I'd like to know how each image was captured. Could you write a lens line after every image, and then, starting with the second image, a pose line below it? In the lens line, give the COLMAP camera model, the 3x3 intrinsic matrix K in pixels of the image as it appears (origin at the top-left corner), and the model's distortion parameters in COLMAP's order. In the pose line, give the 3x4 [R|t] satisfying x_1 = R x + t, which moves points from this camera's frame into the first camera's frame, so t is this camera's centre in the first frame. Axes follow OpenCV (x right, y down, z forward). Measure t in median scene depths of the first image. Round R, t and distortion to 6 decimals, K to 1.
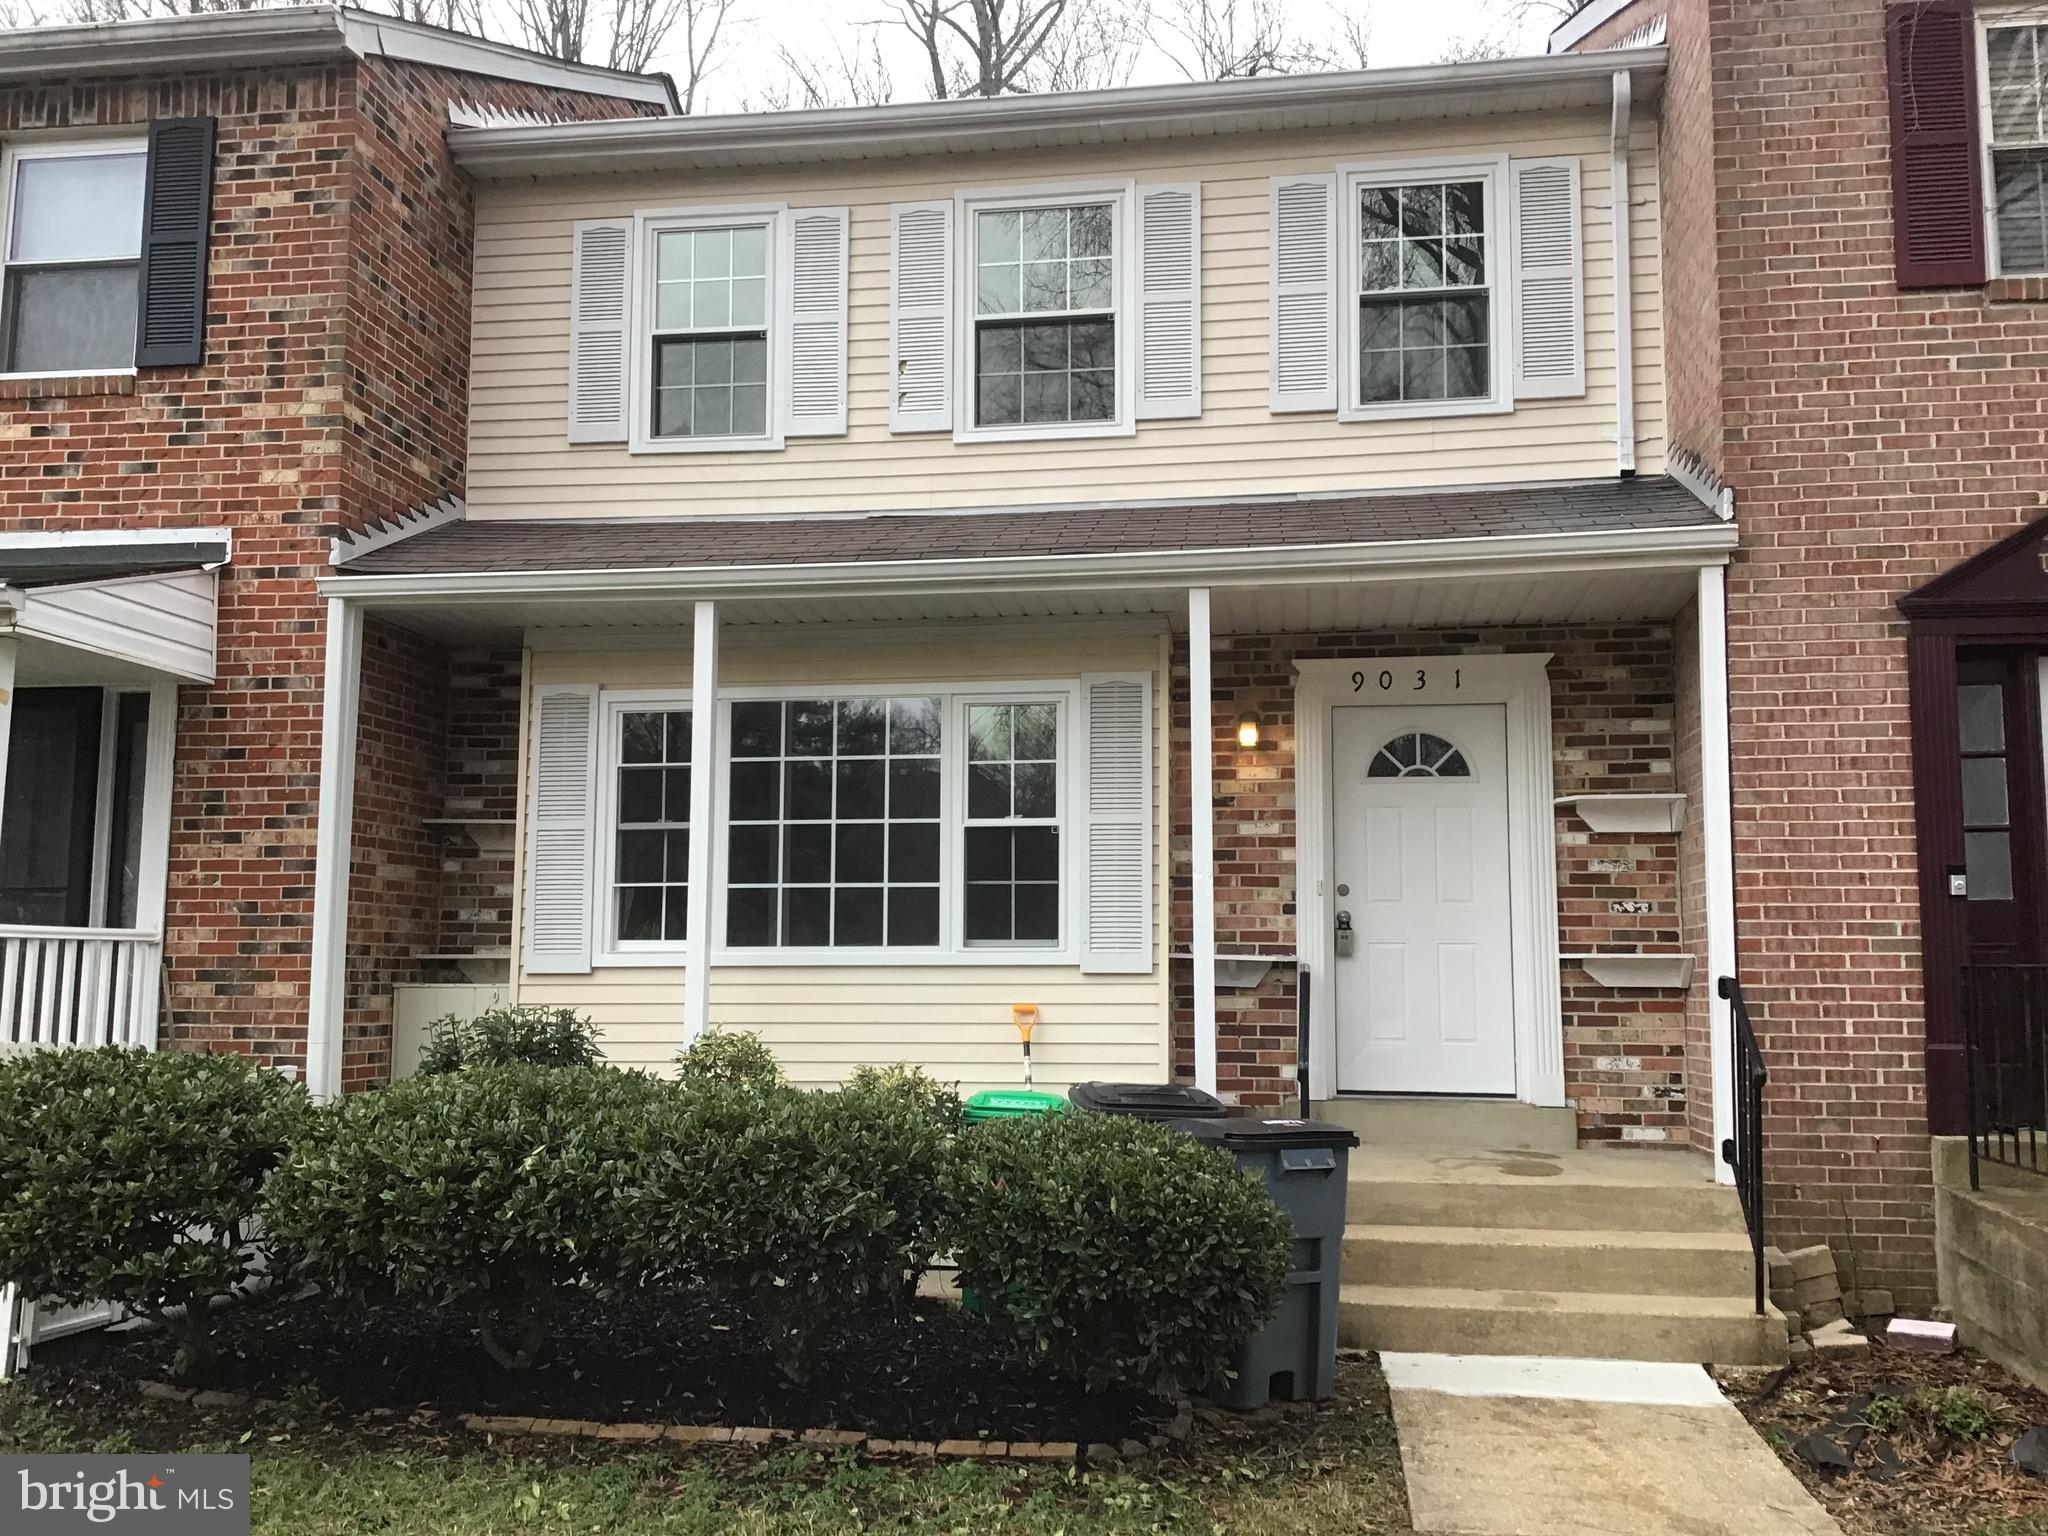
lens RADIAL K [[1860.2, 0, 1028.1], [0, 1860.2, 775.6], [0, 0, 1]] dist [0.145264, -0.243407]
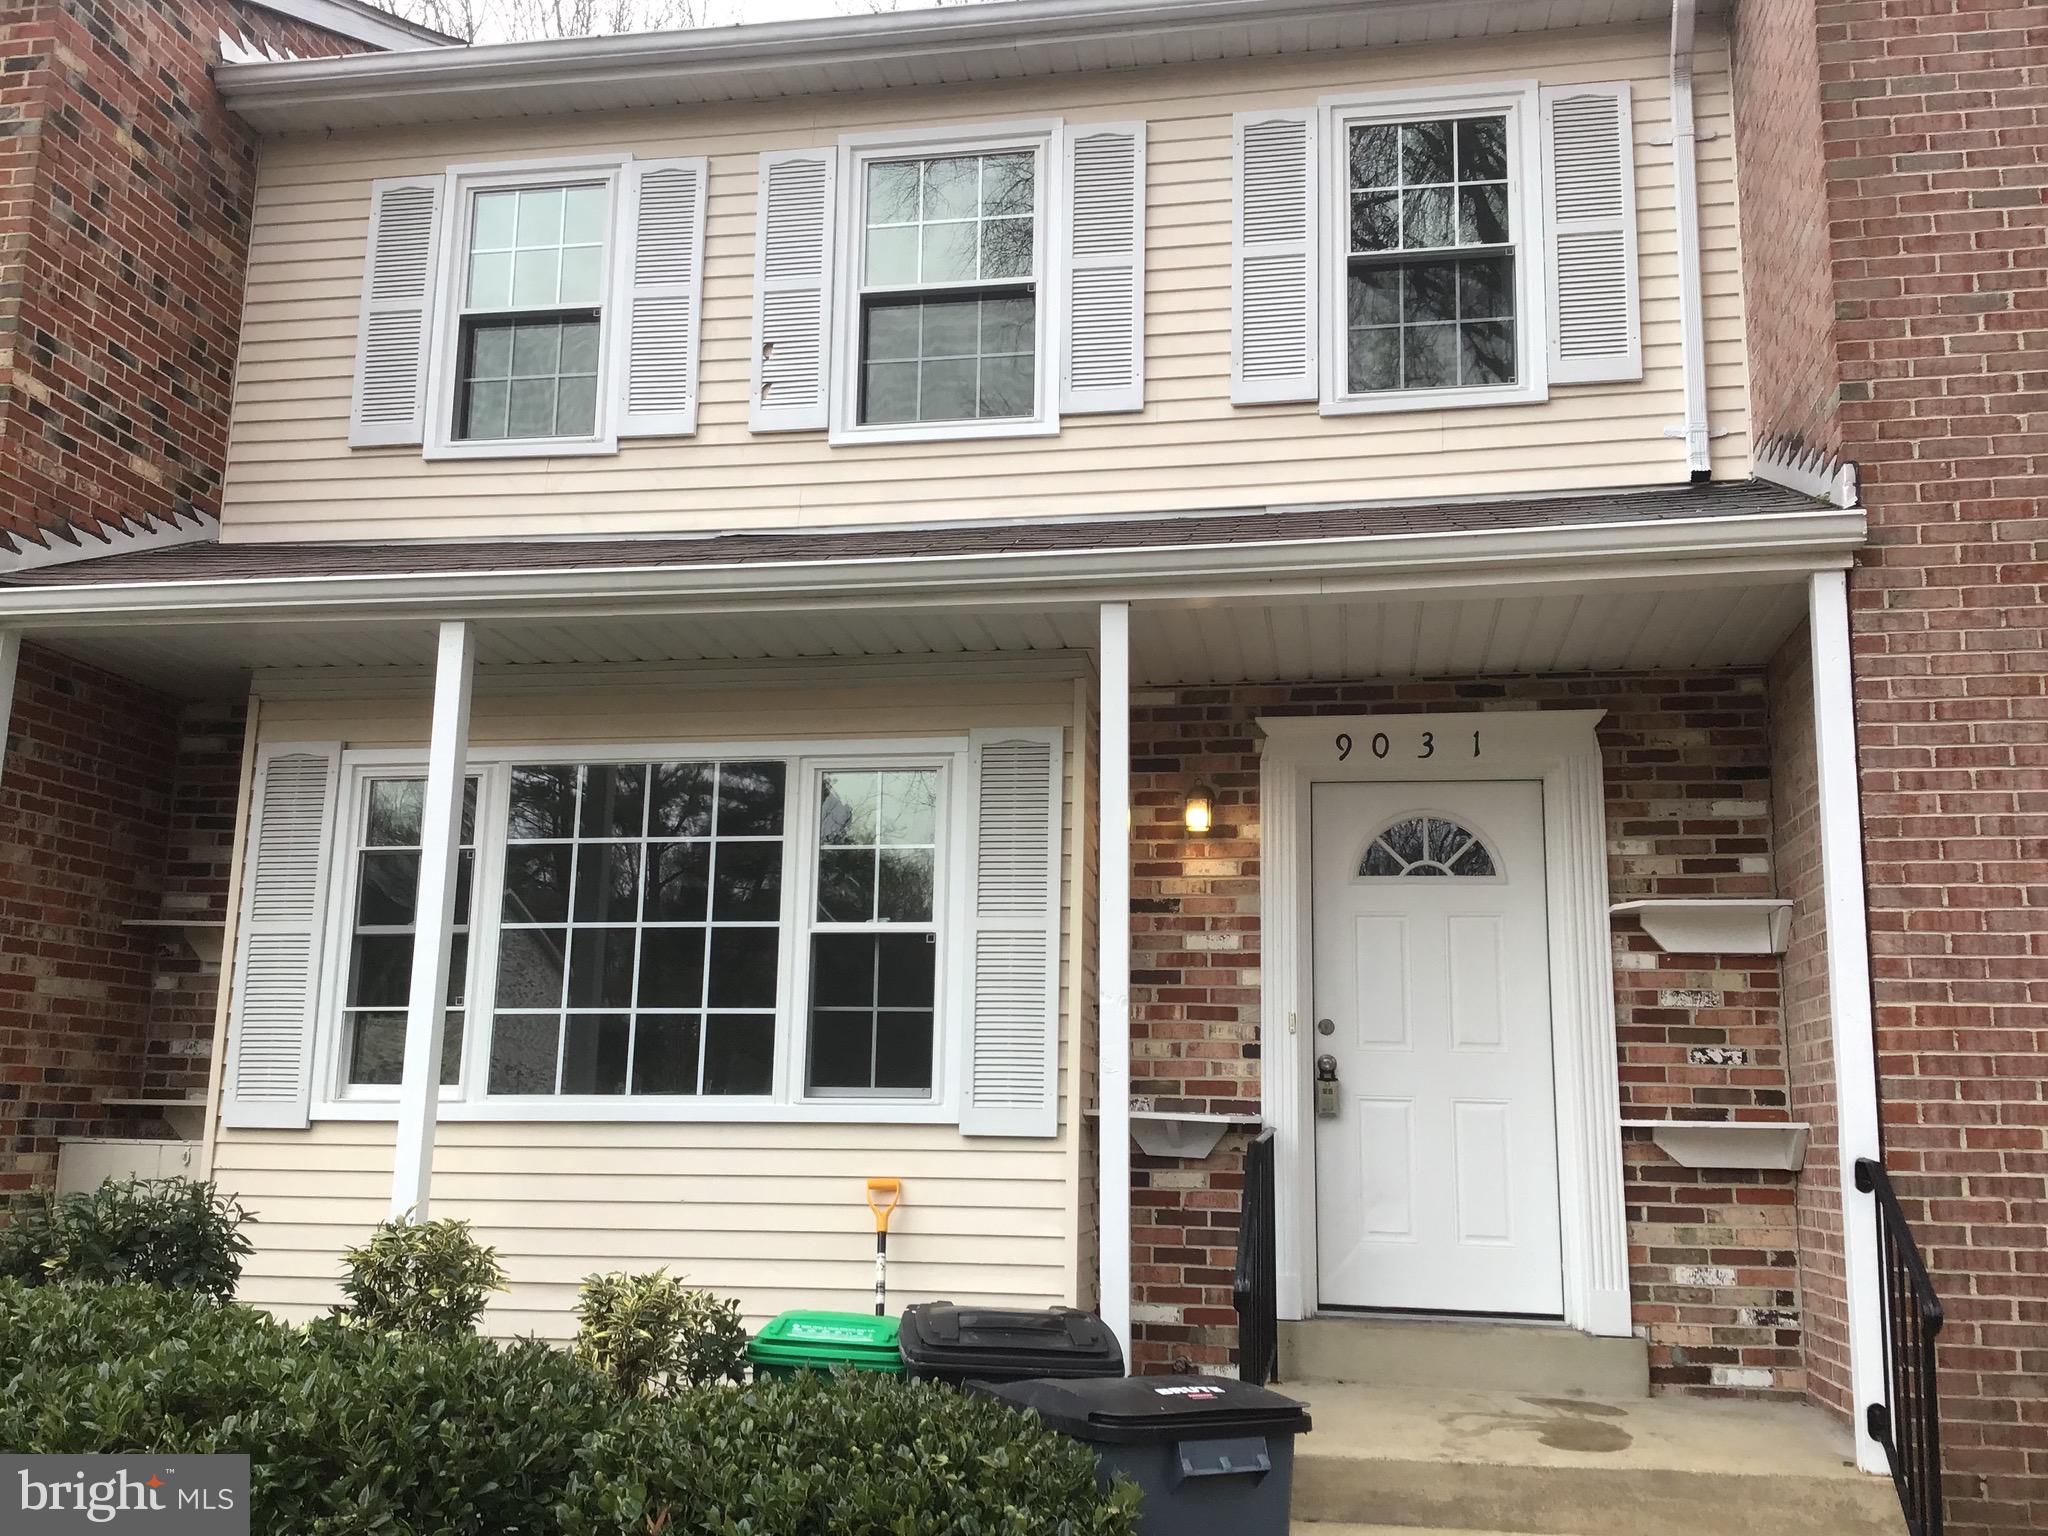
lens RADIAL K [[1864.4, 0, 1024.0], [0, 1864.4, 768.0], [0, 0, 1]] dist [0.113593, -0.157473]
pose [[0.999572, 0.010091, -0.027450, 0.068742], [-0.012312, 0.996559, -0.081969, 0.021318], [0.026528, 0.082272, 0.996257, 0.248201]]
